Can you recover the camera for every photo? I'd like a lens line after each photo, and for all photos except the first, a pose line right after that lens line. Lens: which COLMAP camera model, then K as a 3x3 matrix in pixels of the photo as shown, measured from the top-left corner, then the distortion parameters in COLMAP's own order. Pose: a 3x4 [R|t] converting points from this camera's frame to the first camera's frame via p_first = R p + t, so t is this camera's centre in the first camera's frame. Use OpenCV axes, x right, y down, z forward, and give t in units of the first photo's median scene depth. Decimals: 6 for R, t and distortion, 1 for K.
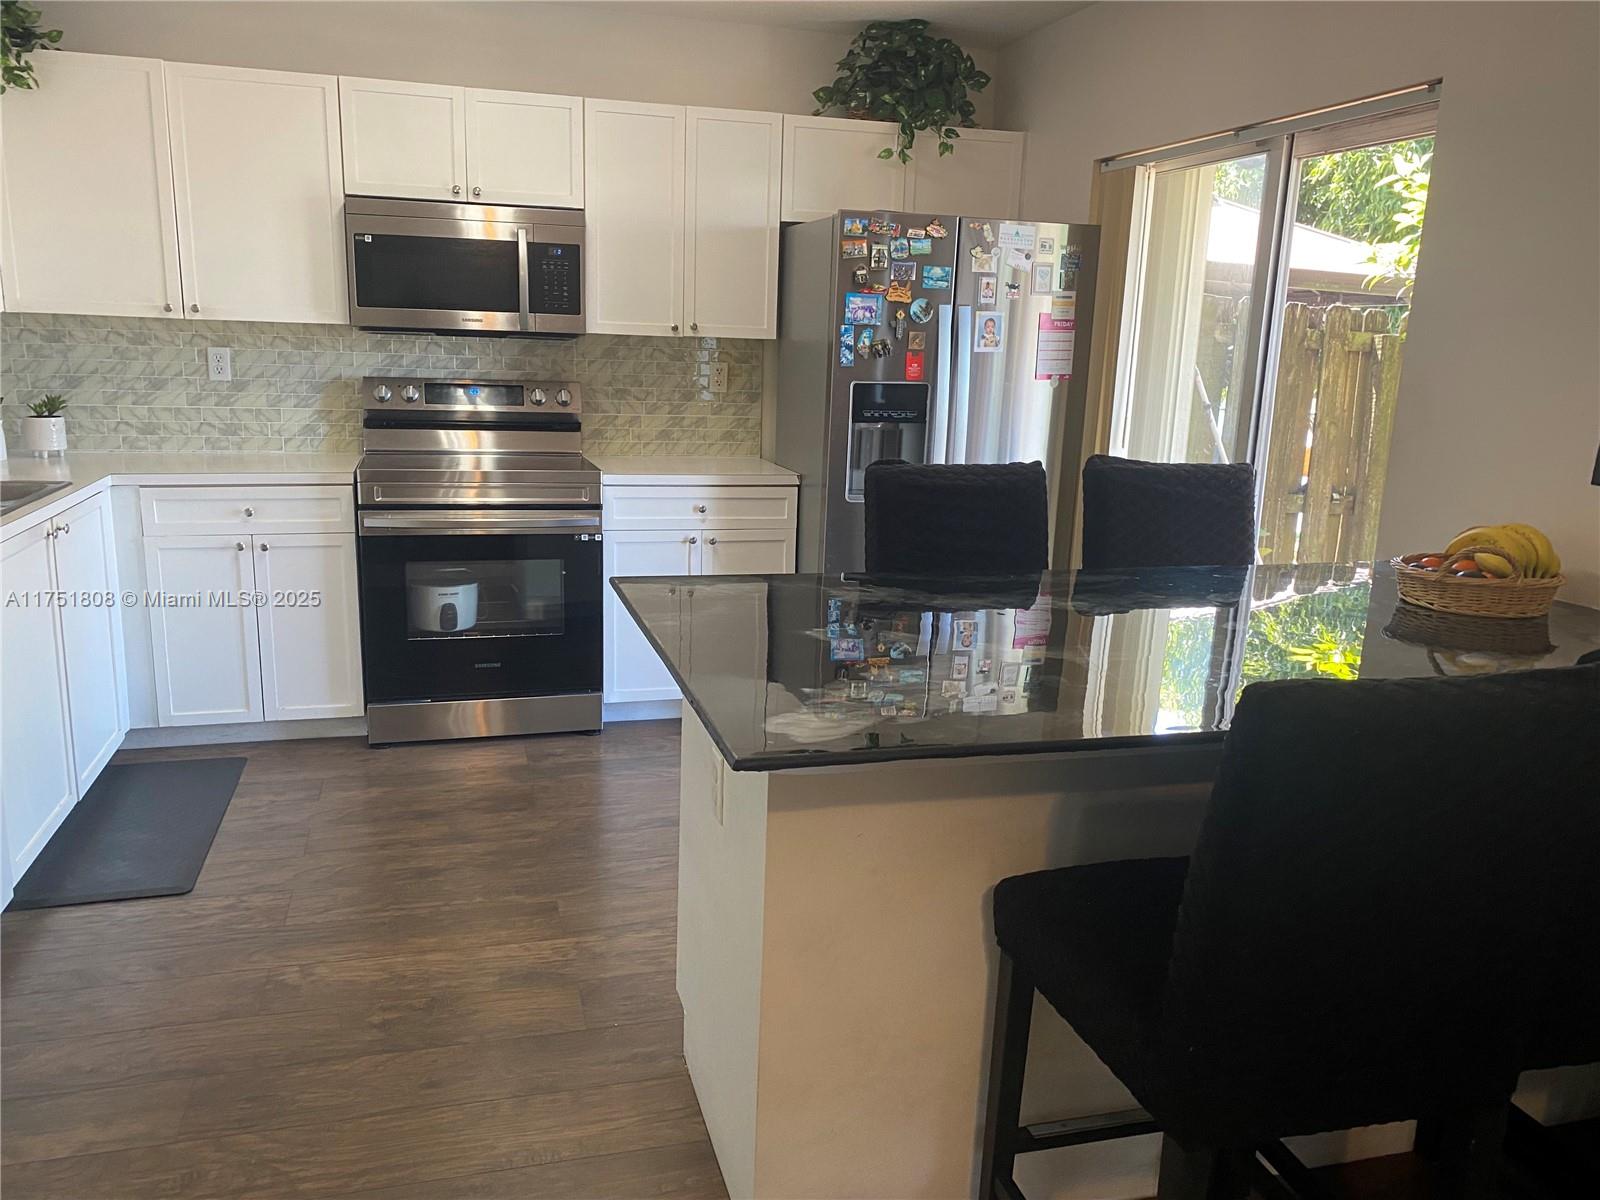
lens RADIAL K [[1213.5, 0, 796.8], [0, 1213.5, 626.6], [0, 0, 1]] dist [0.041664, -0.038291]
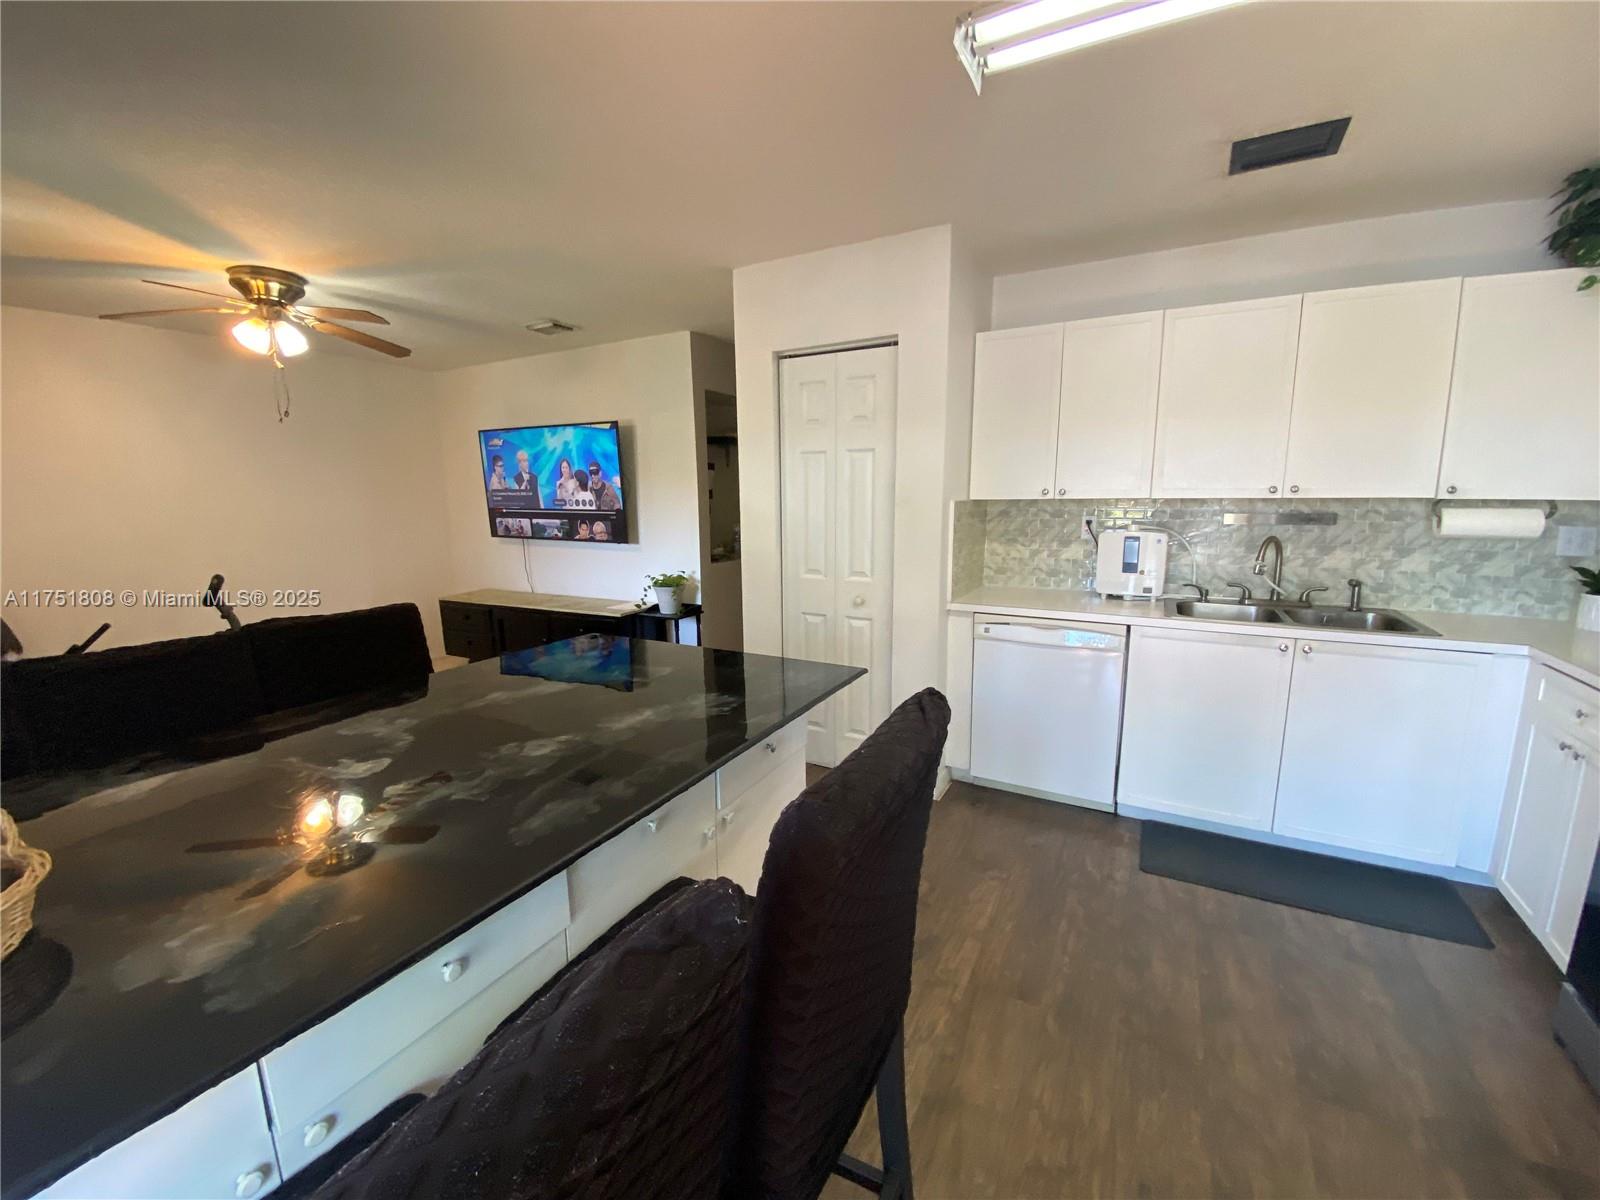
lens RADIAL K [[649.2, 0, 796.5], [0, 649.2, 600.9], [0, 0, 1]] dist [0.033914, -0.029623]
pose [[-0.705515, 0.092804, -0.702593, 0.254733], [-0.177217, 0.936790, 0.301693, -0.194830], [0.686180, 0.337360, -0.644473, 0.815920]]
